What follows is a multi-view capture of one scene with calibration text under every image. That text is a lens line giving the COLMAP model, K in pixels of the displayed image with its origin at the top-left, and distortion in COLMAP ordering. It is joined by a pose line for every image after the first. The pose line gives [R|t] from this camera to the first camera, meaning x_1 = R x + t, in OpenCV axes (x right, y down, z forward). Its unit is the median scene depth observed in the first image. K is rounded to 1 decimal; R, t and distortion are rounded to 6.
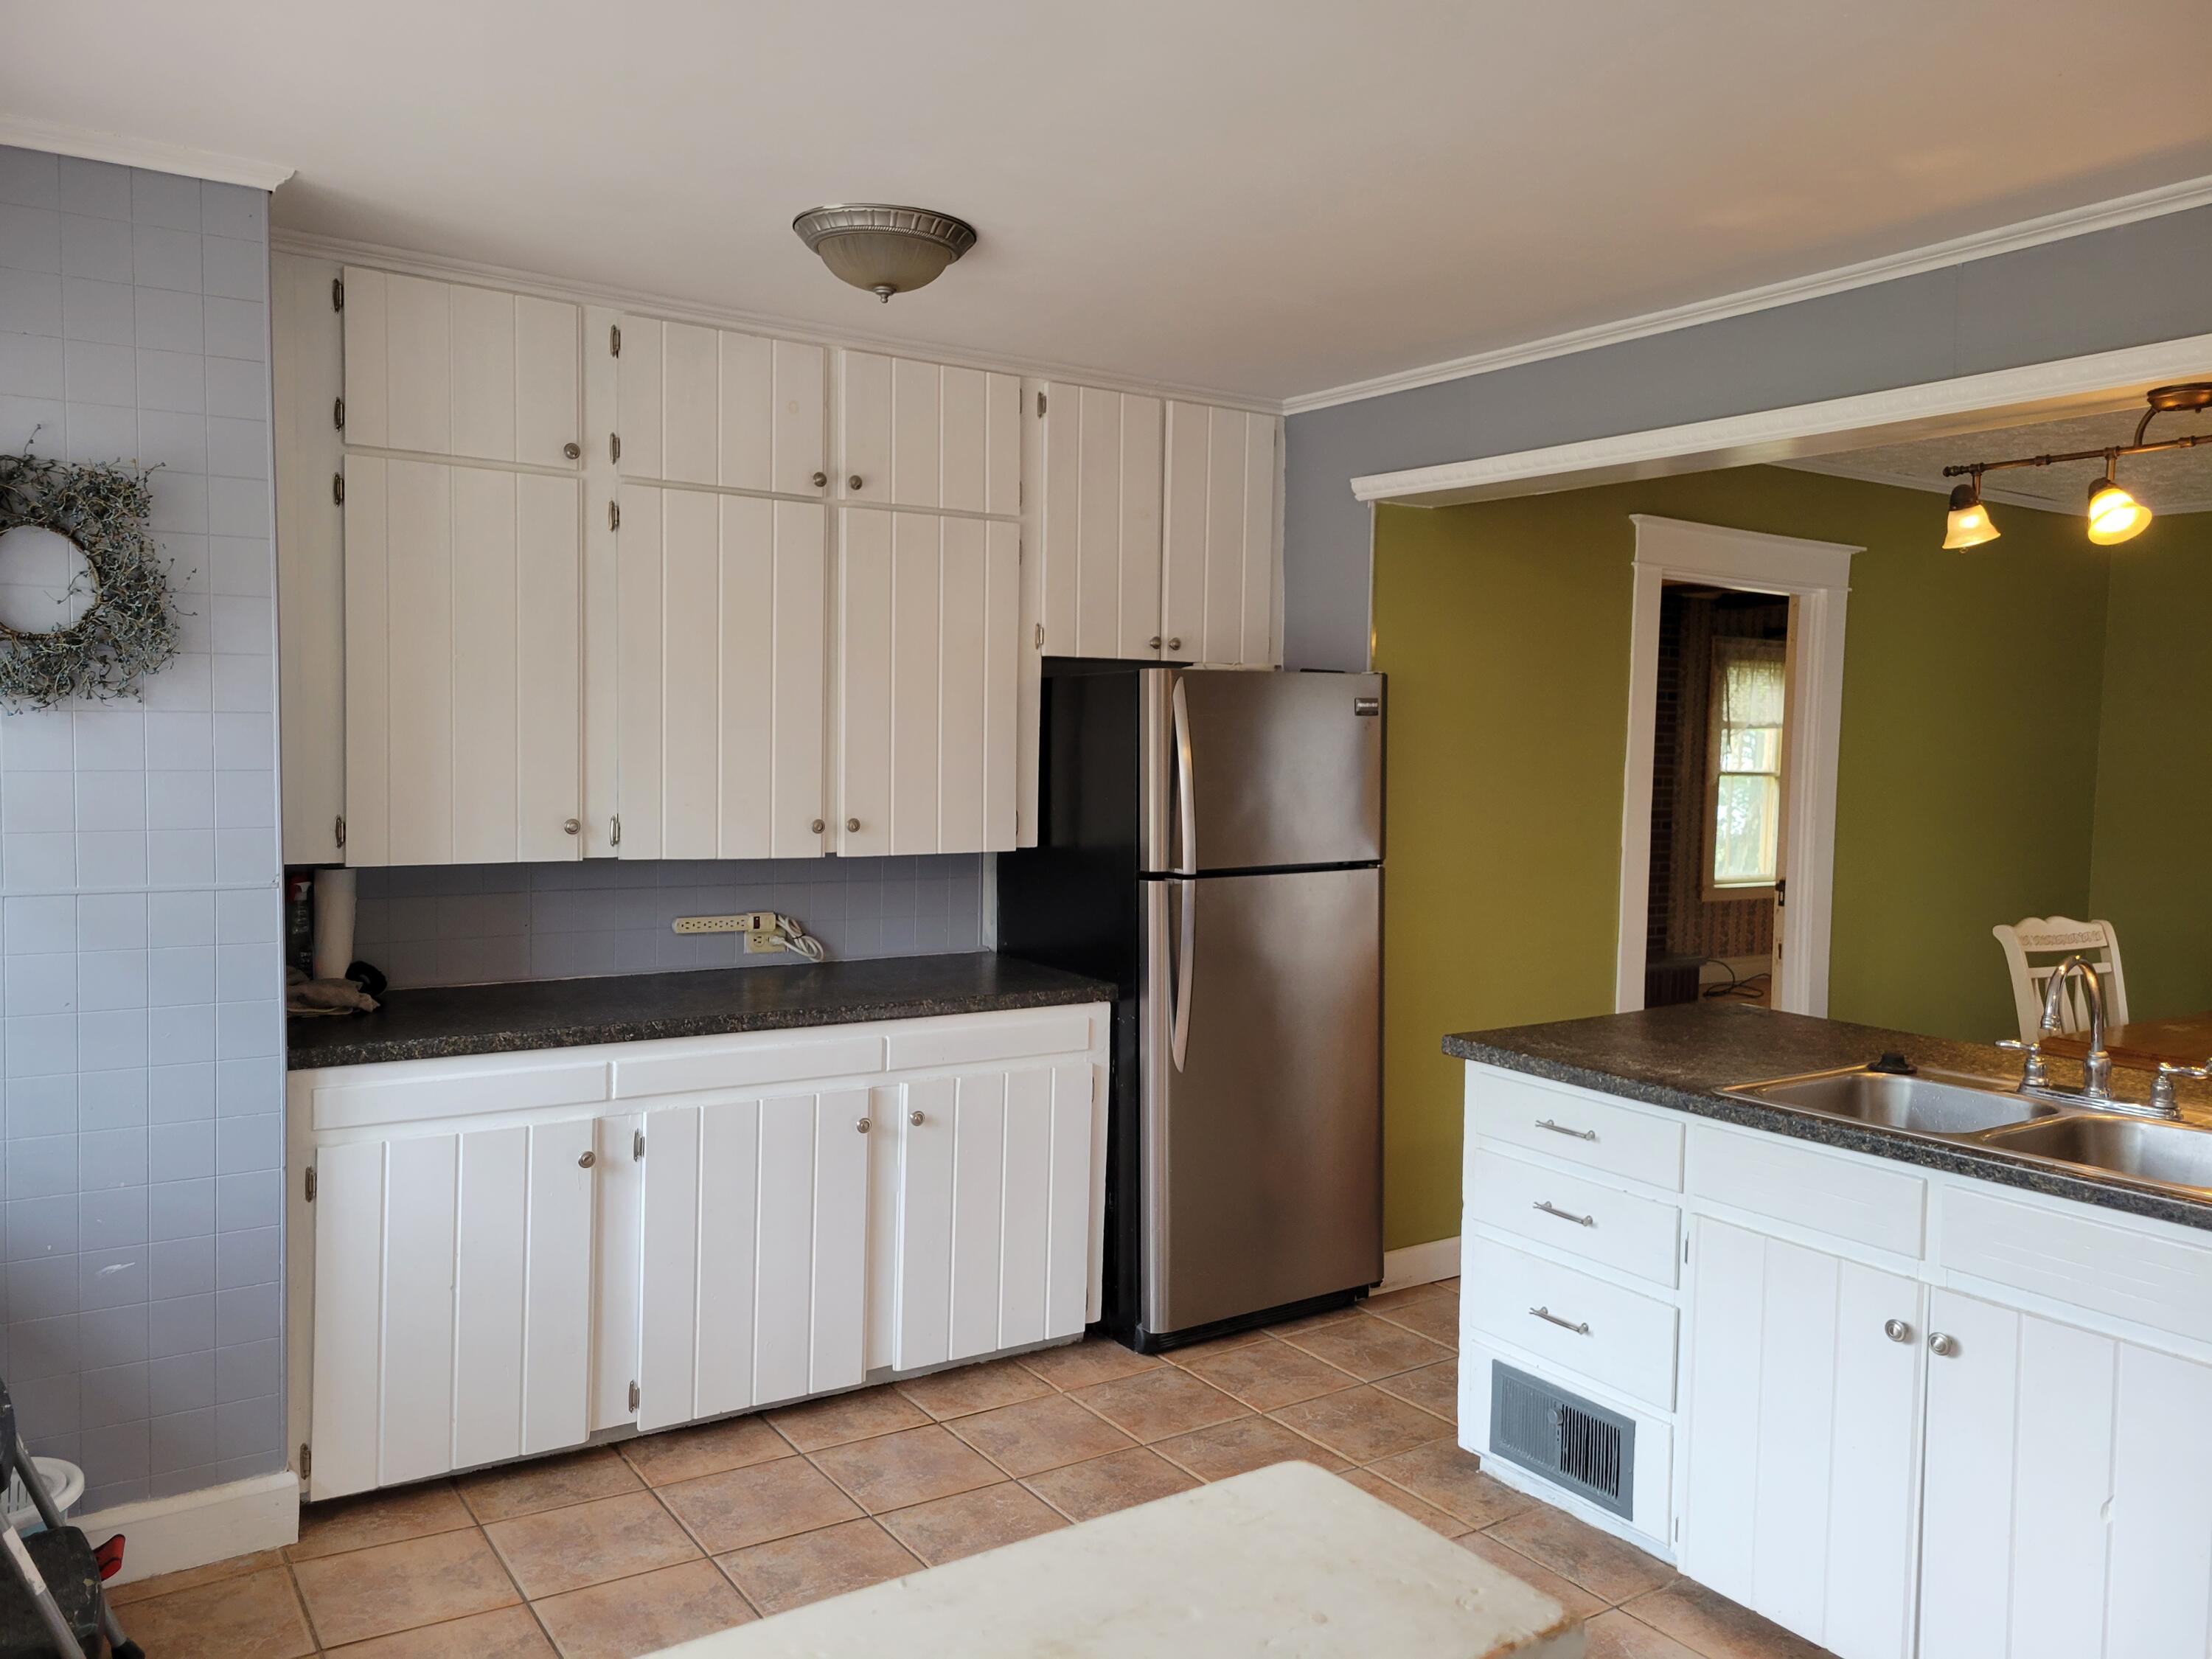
lens RADIAL K [[1674.9, 0, 1101.5], [0, 1674.9, 821.9], [0, 0, 1]] dist [0.038293, -0.016819]
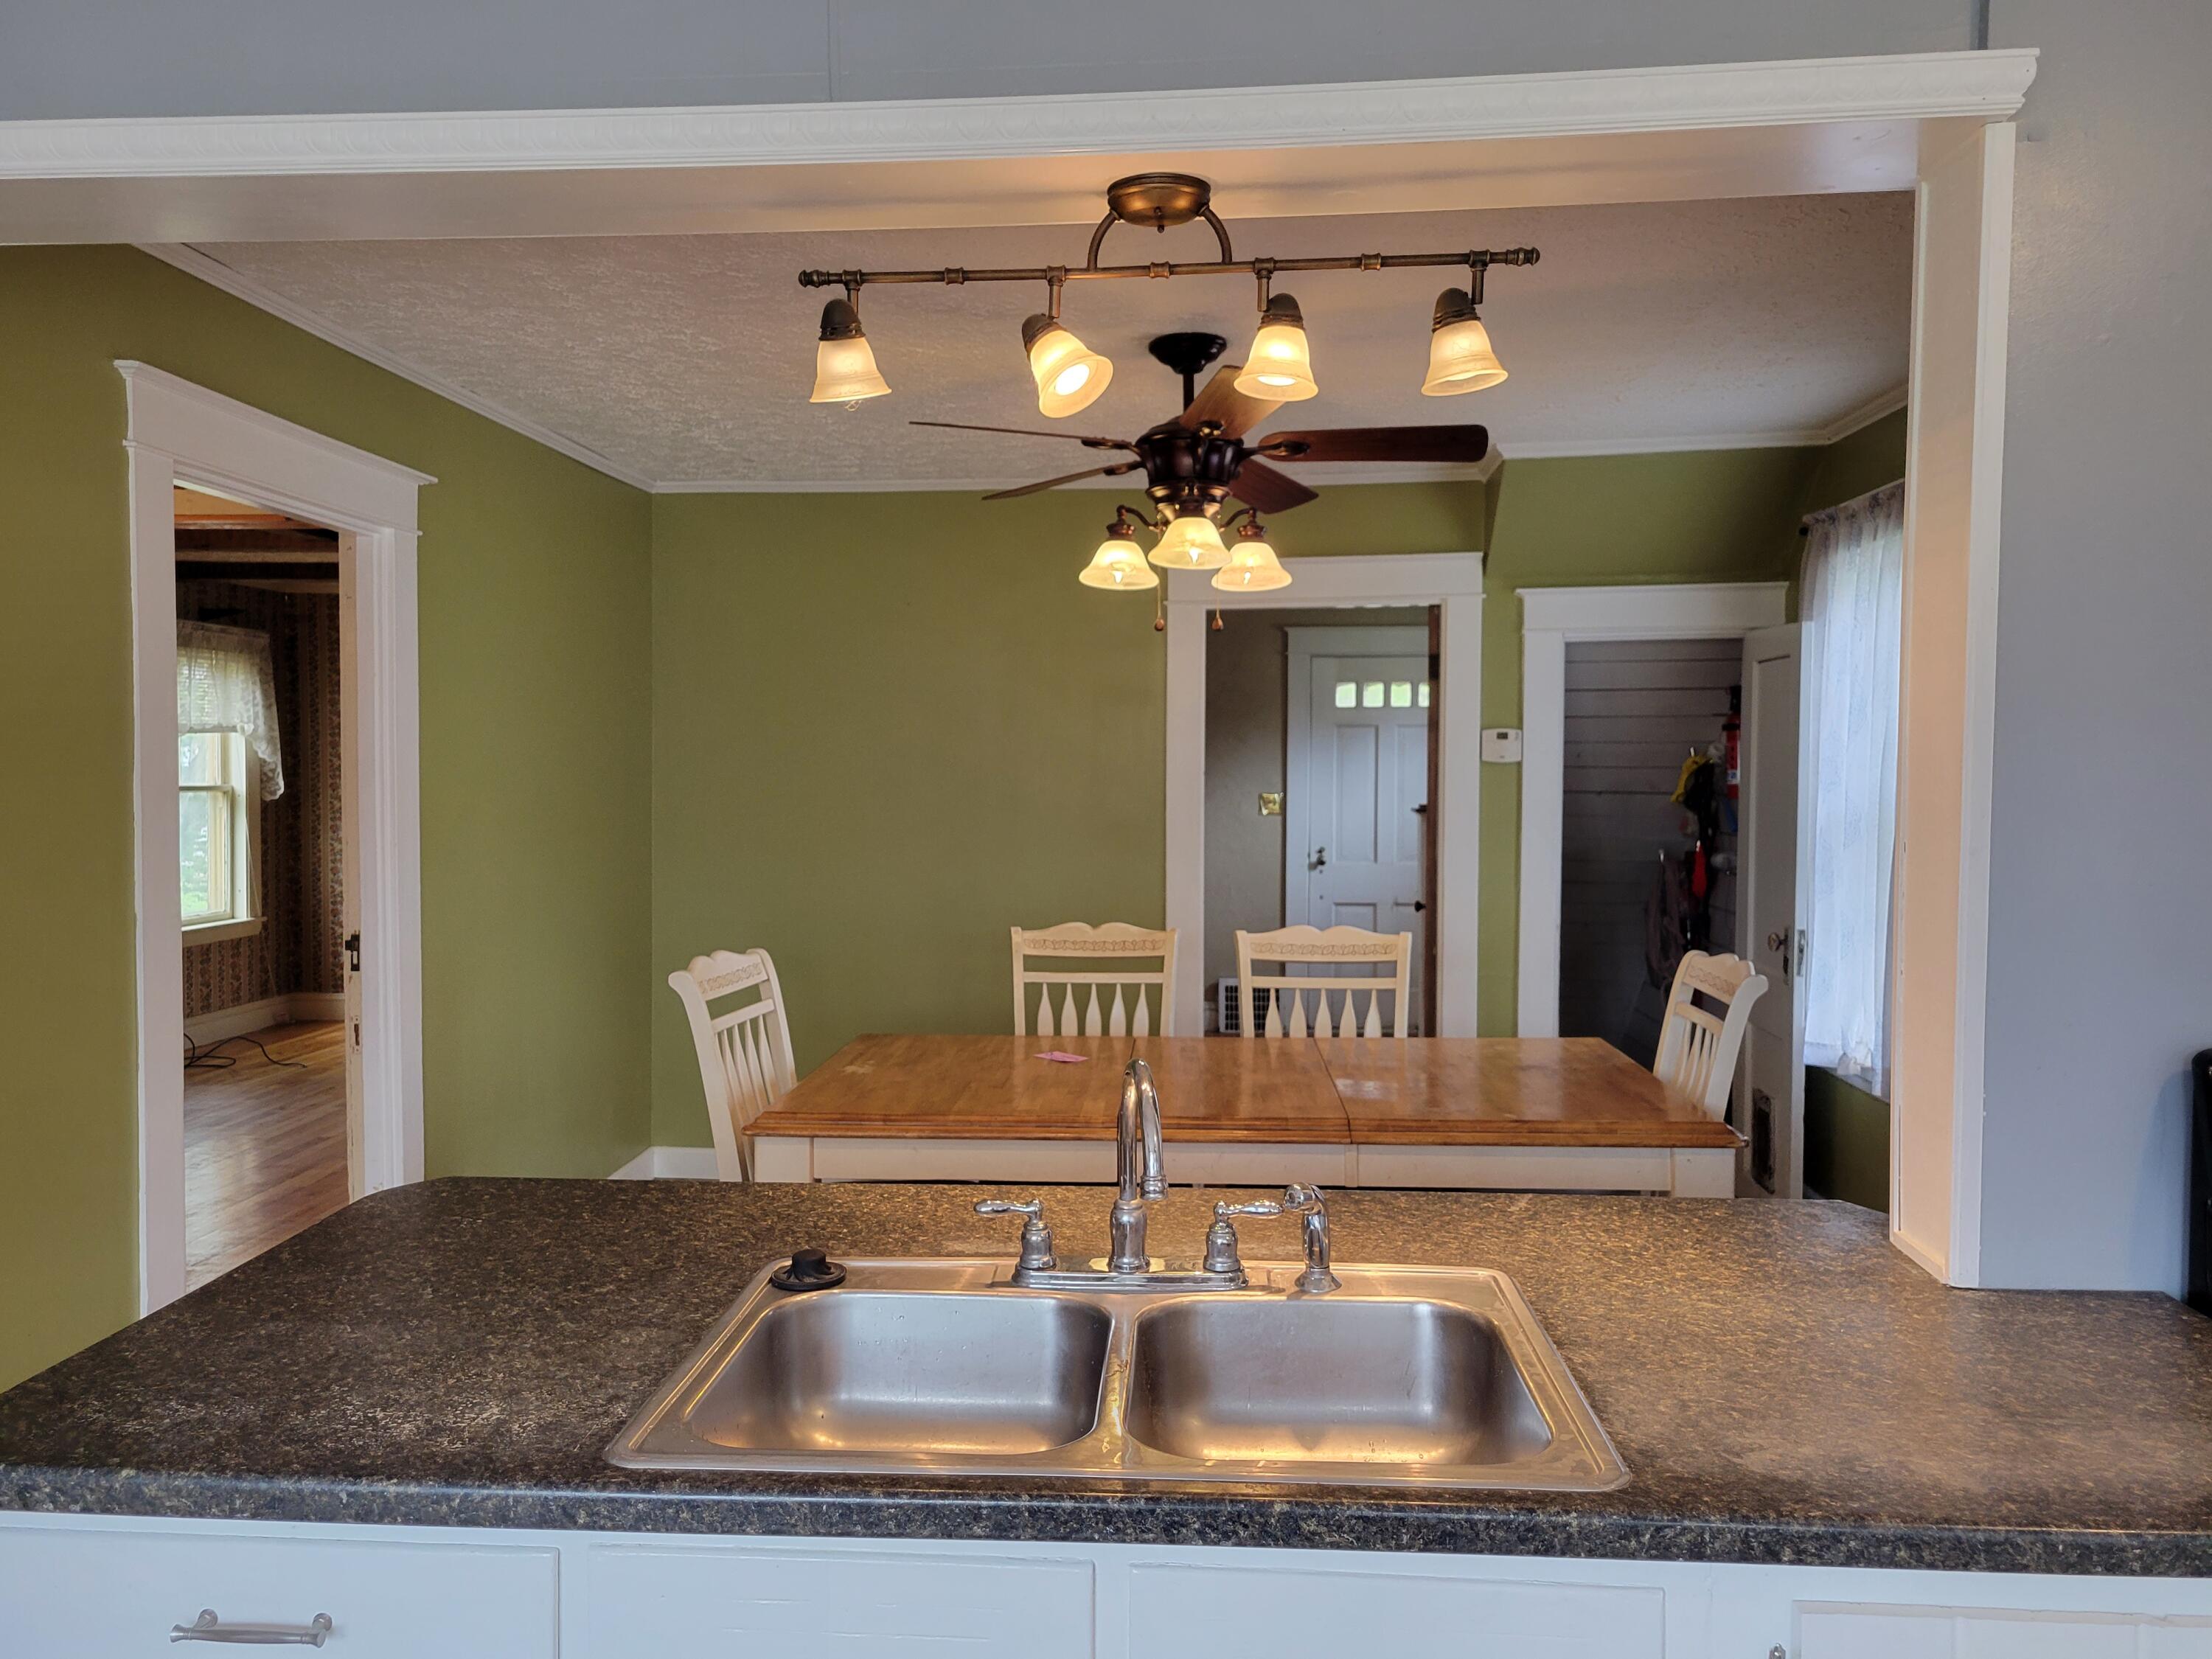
lens RADIAL K [[1674.9, 0, 1087.6], [0, 1674.9, 827.8], [0, 0, 1]] dist [0.038293, -0.016819]
pose [[0.627163, -0.050689, 0.777237, 0.055120], [0.053064, 0.998342, 0.022290, -0.011669], [-0.777079, 0.027264, 0.628813, 0.366209]]
